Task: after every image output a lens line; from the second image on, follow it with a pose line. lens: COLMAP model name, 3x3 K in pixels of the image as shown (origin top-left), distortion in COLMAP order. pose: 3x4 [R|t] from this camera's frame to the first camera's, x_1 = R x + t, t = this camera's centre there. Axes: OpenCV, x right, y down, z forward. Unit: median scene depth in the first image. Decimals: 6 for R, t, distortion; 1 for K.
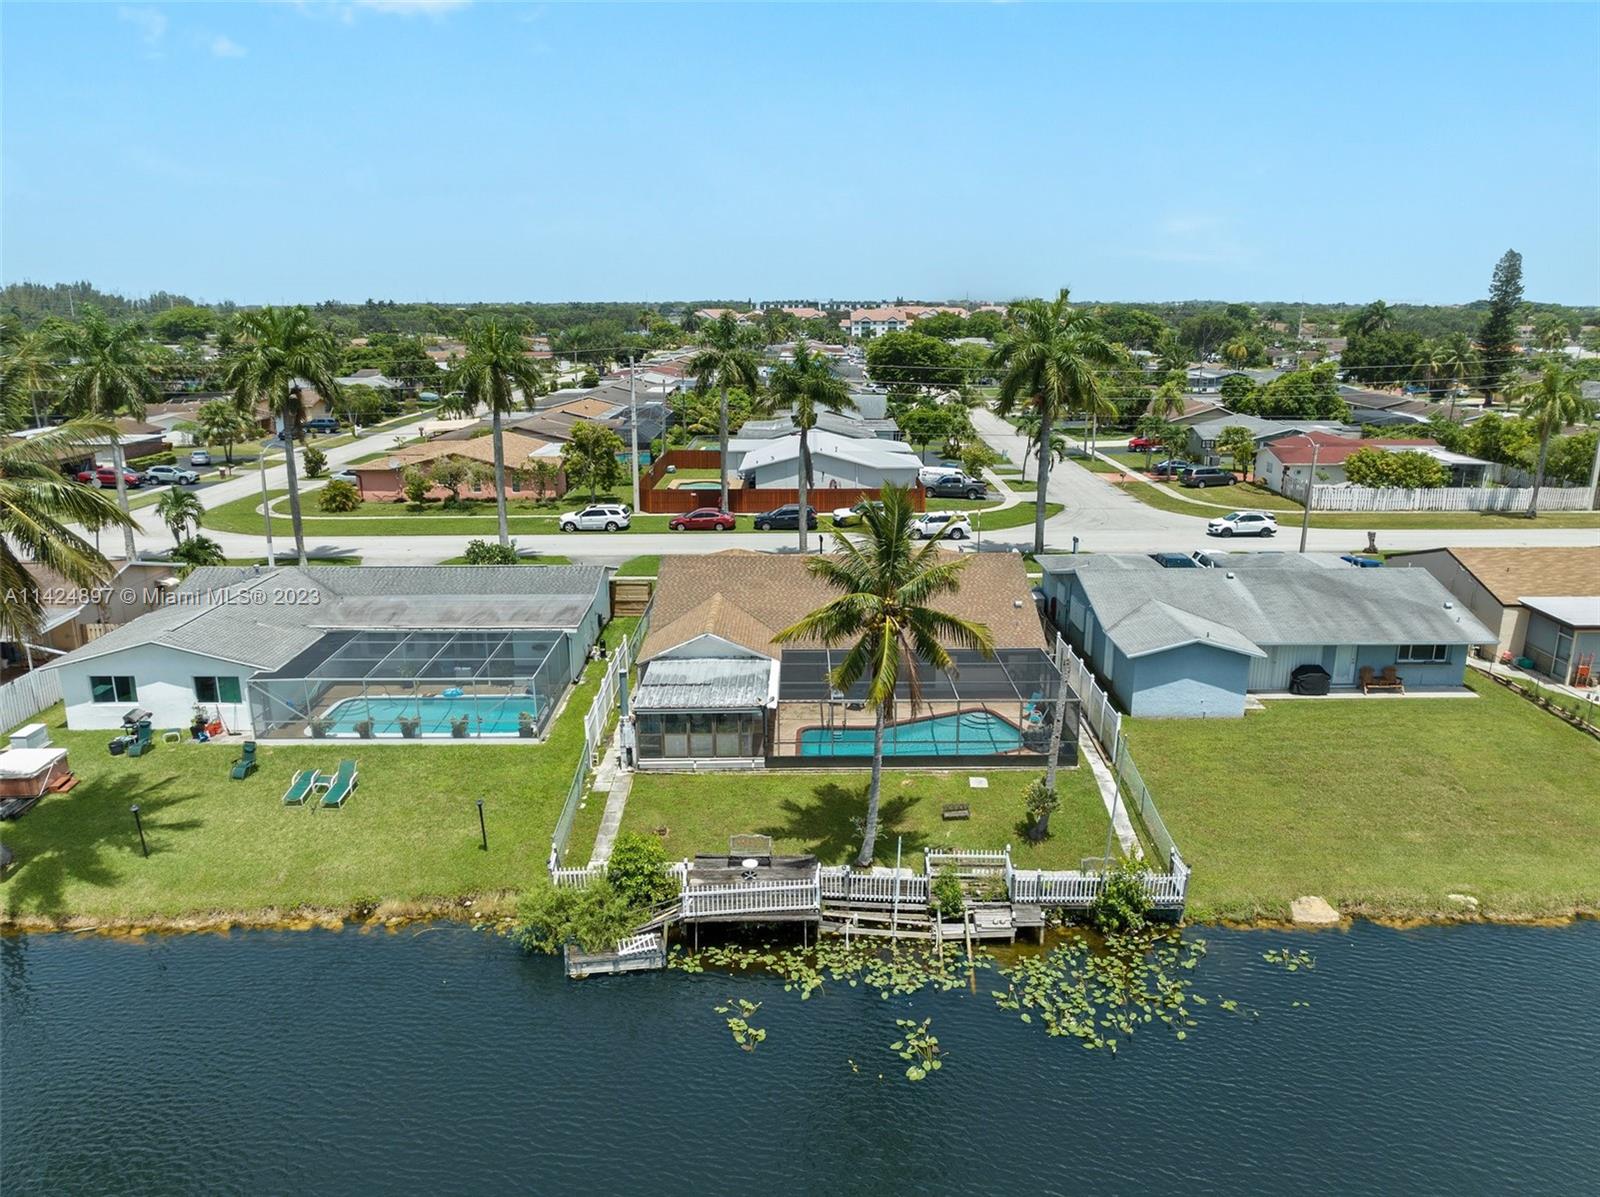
lens RADIAL K [[1127.7, 0, 809.8], [0, 1127.7, 599.5], [0, 0, 1]] dist [-0.037875, -0.005768]
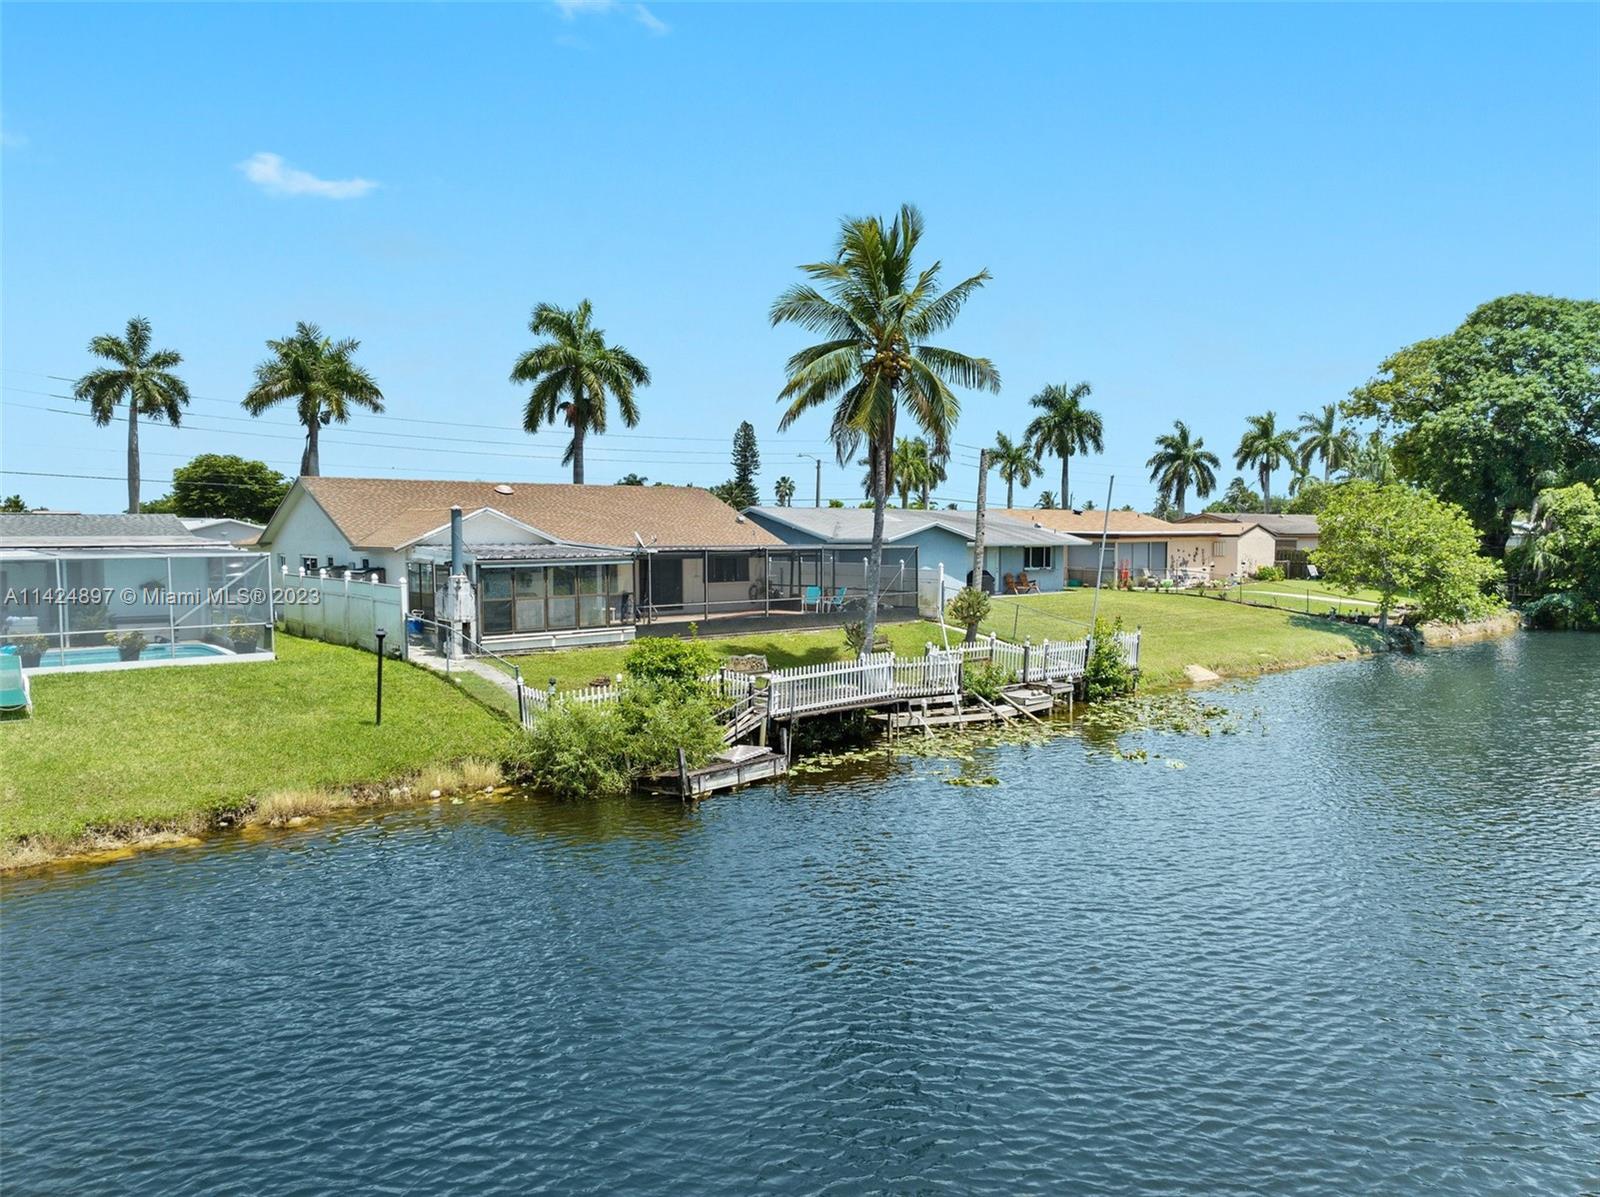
lens RADIAL K [[1127.7, 0, 809.8], [0, 1127.7, 599.5], [0, 0, 1]] dist [-0.037875, -0.005768]
pose [[0.789898, -0.052575, 0.610980, -0.508337], [0.165668, 0.977567, -0.130063, 0.296889], [-0.590436, 0.203956, 0.780888, 0.399596]]
